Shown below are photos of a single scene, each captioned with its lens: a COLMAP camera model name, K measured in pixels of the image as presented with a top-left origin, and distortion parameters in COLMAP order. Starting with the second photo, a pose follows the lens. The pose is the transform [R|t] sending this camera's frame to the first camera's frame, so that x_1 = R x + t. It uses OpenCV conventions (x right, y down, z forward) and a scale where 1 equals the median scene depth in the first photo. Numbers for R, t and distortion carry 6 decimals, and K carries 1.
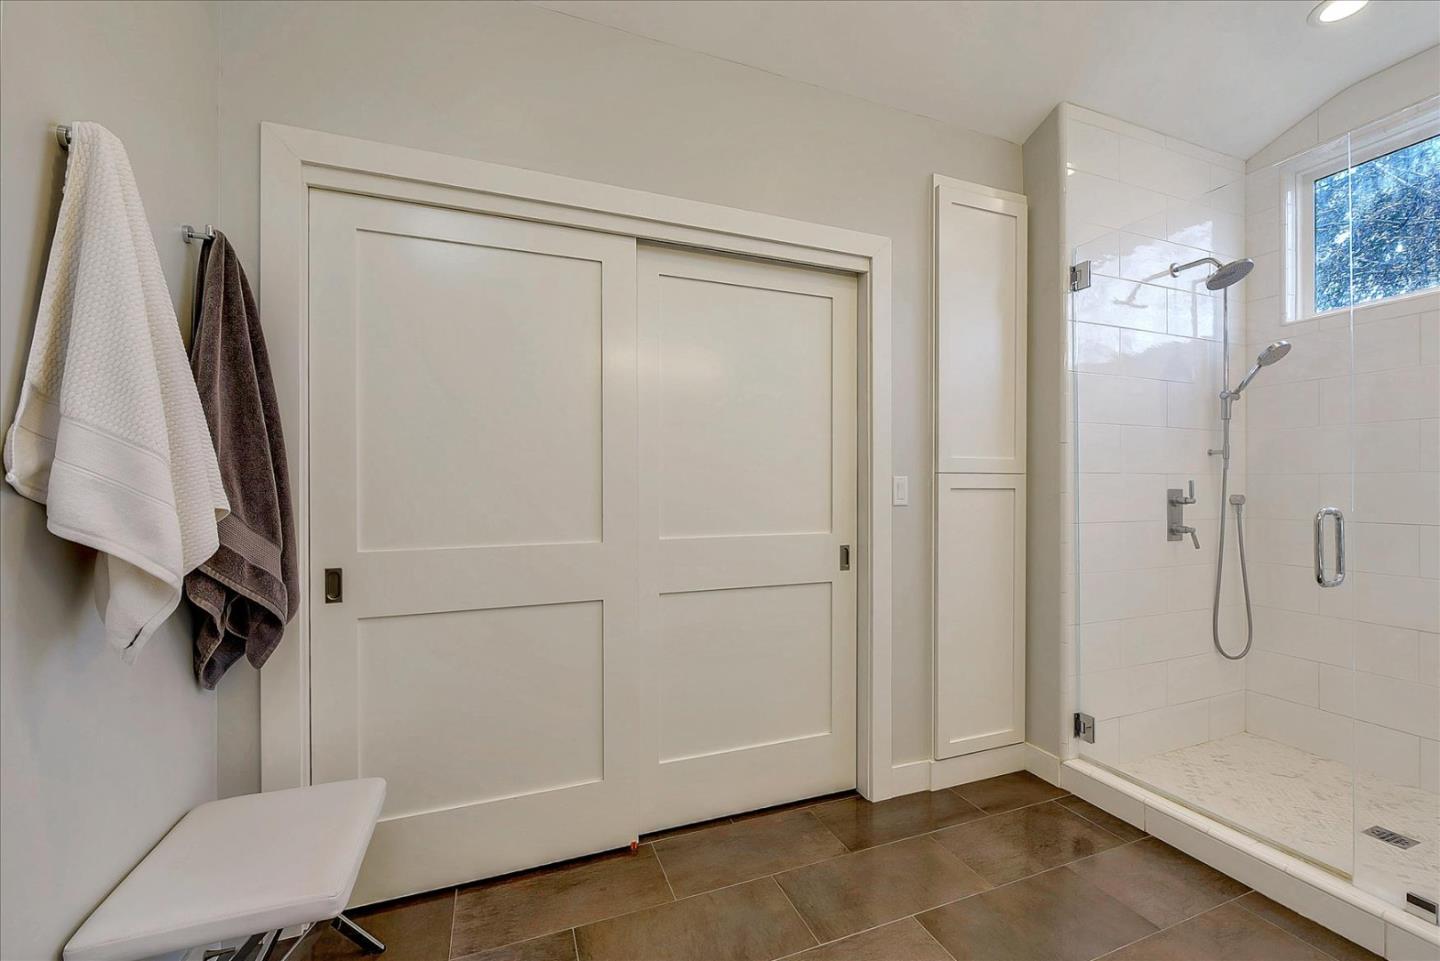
lens RADIAL K [[574.5, 0, 720.1], [0, 574.5, 487.0], [0, 0, 1]] dist [0.004824, 0.000017]
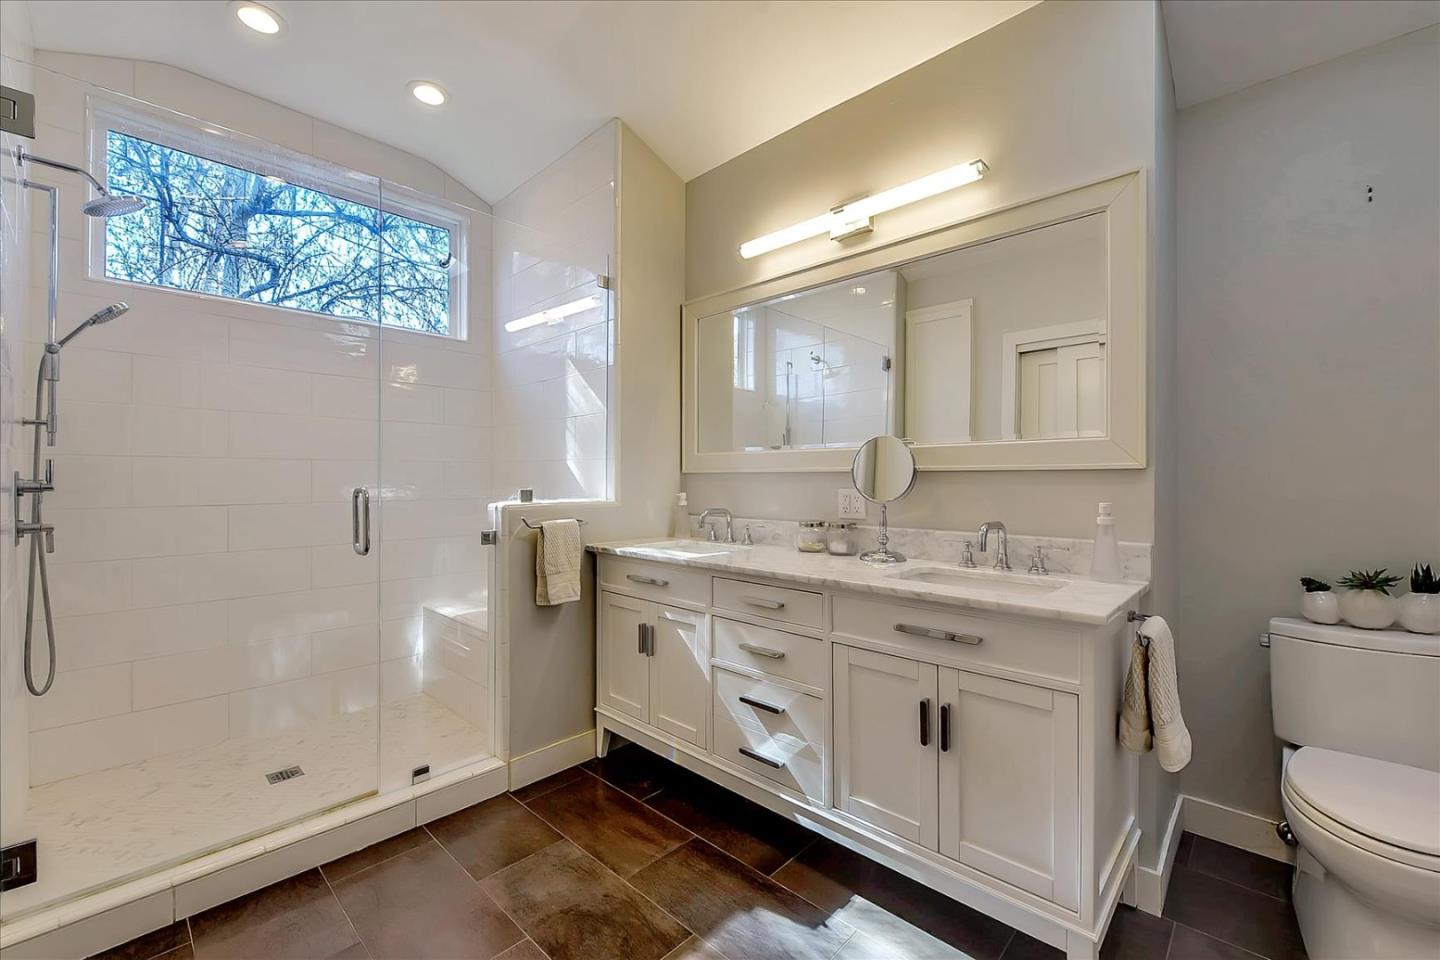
lens RADIAL K [[574.5, 0, 724.0], [0, 574.5, 483.2], [0, 0, 1]] dist [0.004824, 0.000017]
pose [[-0.422661, 0.005863, 0.906269, -0.287832], [-0.005222, 0.999947, -0.008905, 0.029968], [-0.906273, -0.008496, -0.422608, 0.766725]]
